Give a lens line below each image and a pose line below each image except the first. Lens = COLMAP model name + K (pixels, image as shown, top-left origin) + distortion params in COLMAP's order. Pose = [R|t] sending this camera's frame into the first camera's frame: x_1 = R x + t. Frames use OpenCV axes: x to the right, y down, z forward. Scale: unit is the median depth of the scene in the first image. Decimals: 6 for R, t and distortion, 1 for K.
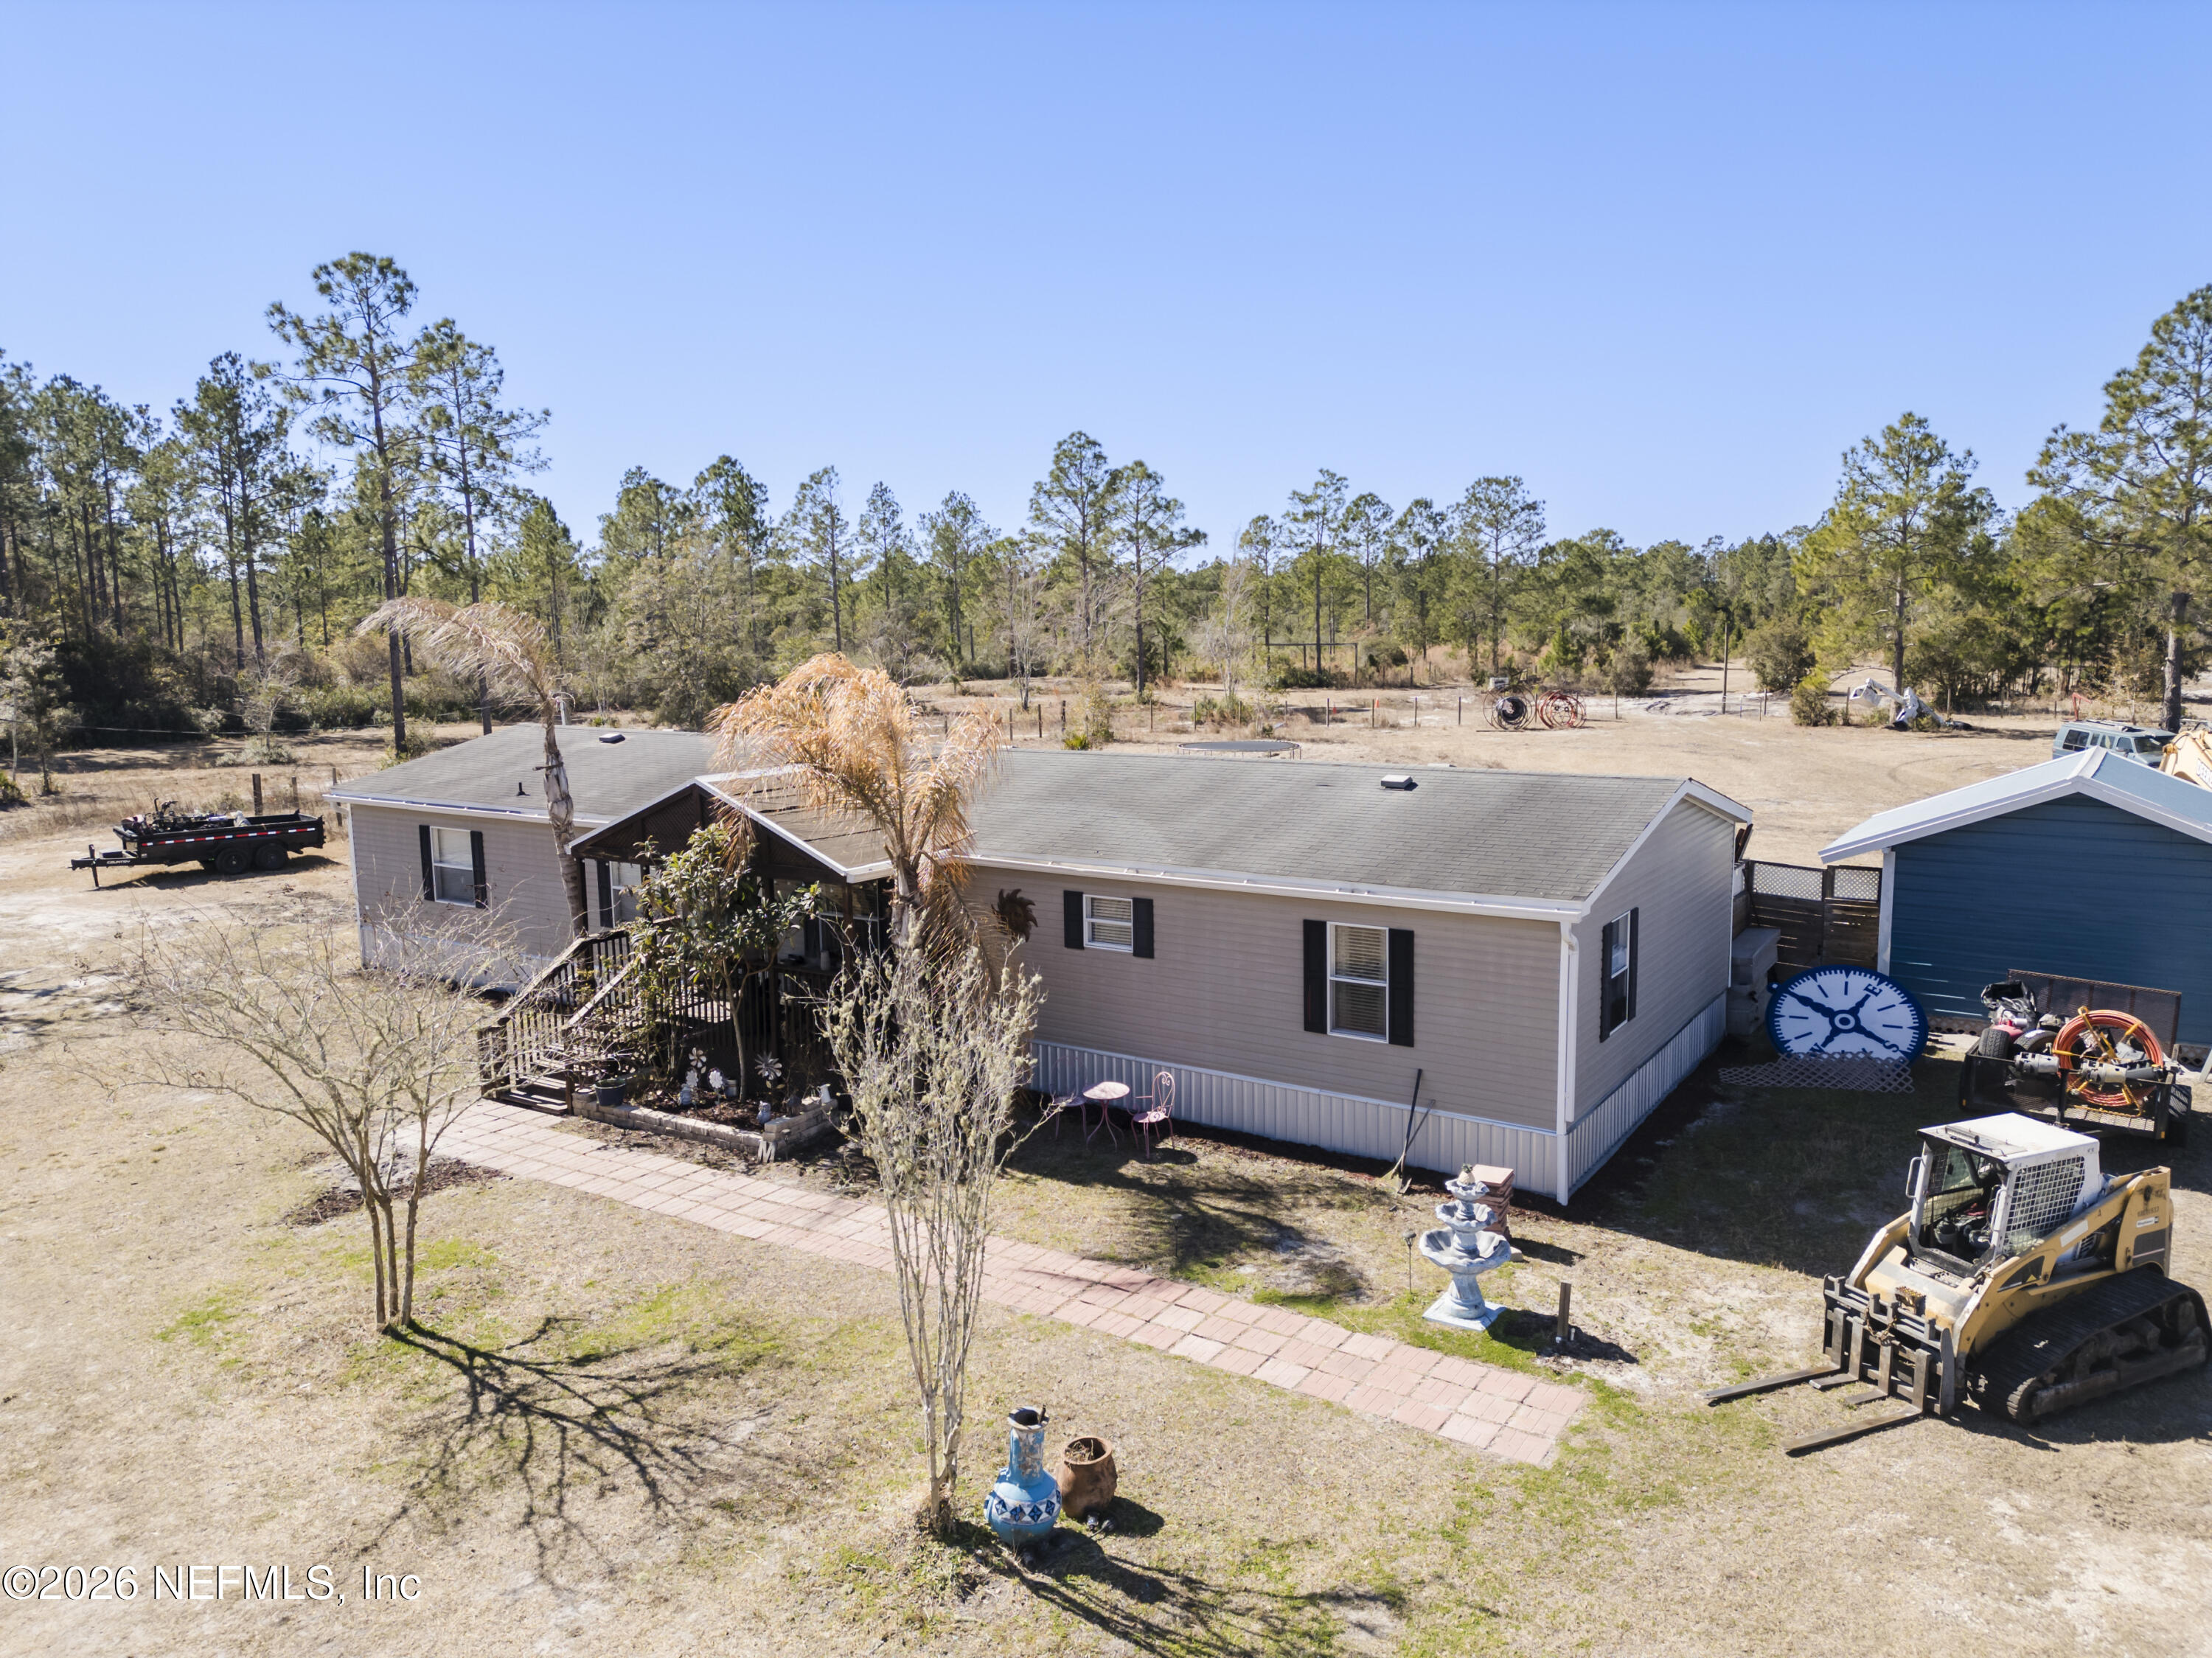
lens RADIAL K [[1541.8, 0, 1112.0], [0, 1541.8, 826.3], [0, 0, 1]] dist [0.073969, -0.064633]
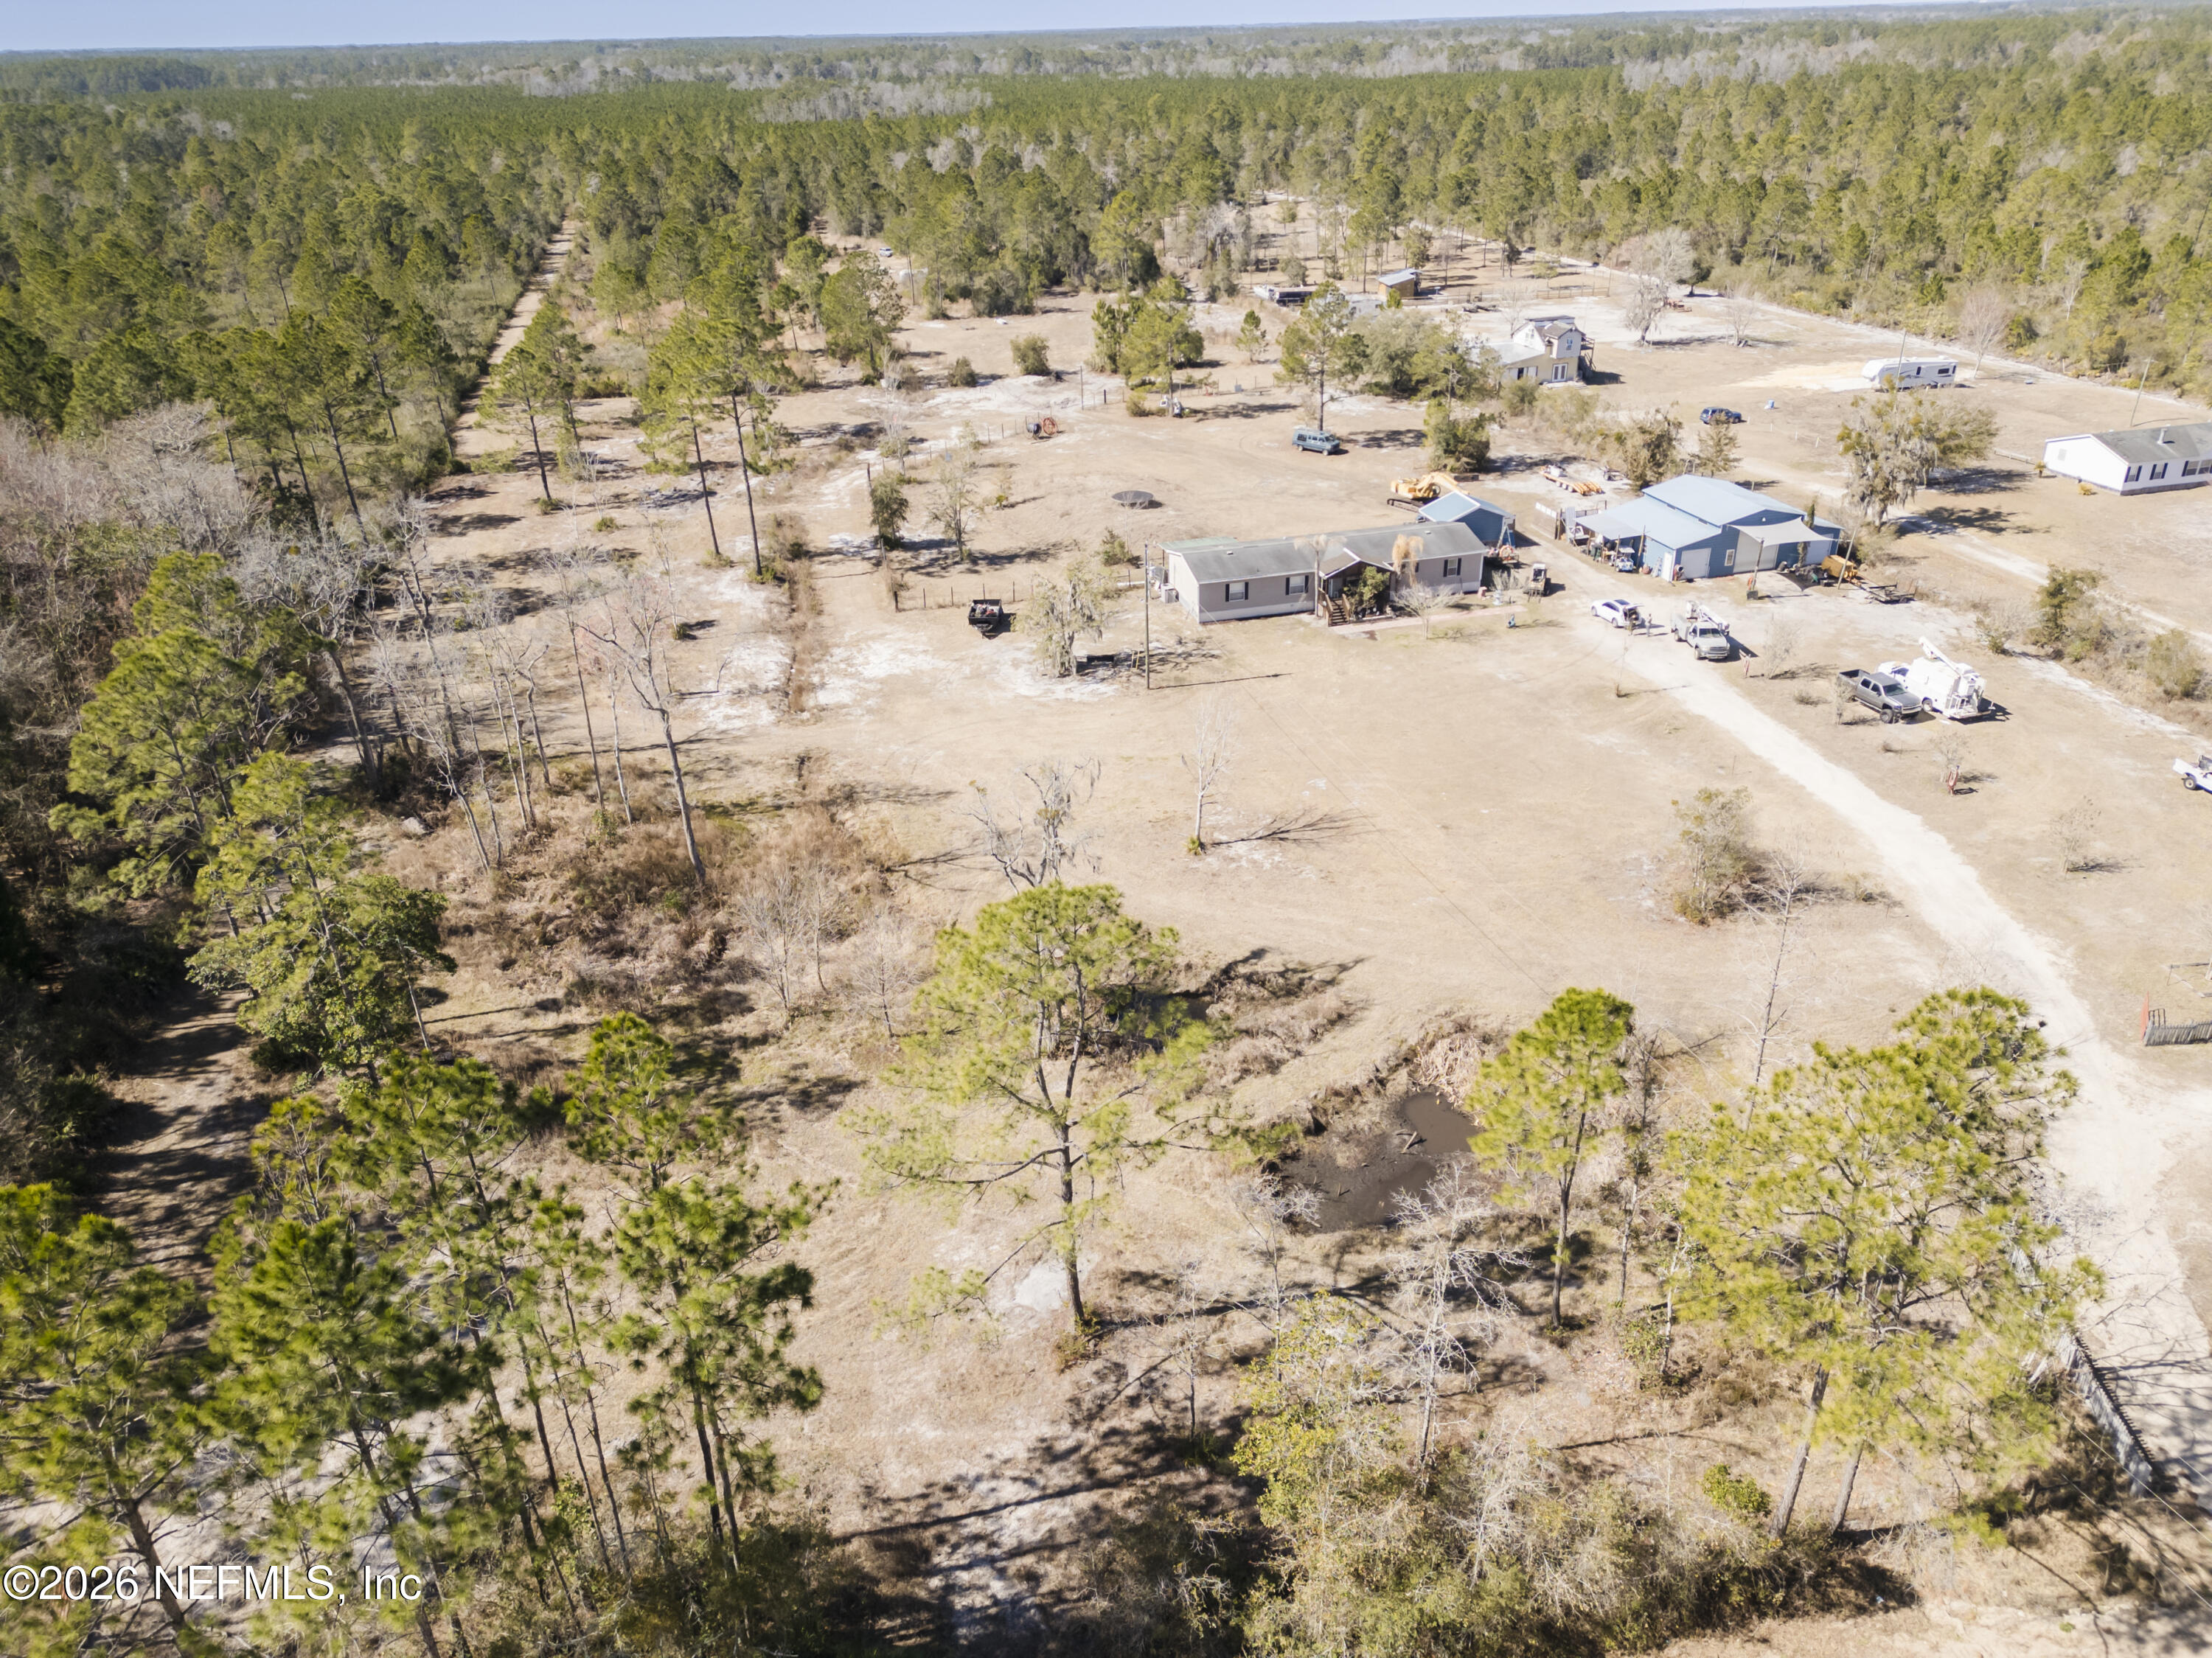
lens RADIAL K [[1541.8, 0, 1112.7], [0, 1541.8, 838.6], [0, 0, 1]] dist [0.073969, -0.064633]
pose [[0.674627, -0.341759, 0.654277, -4.897424], [0.116095, 0.924458, 0.363180, -1.234621], [-0.728972, -0.169053, 0.663341, -2.239135]]
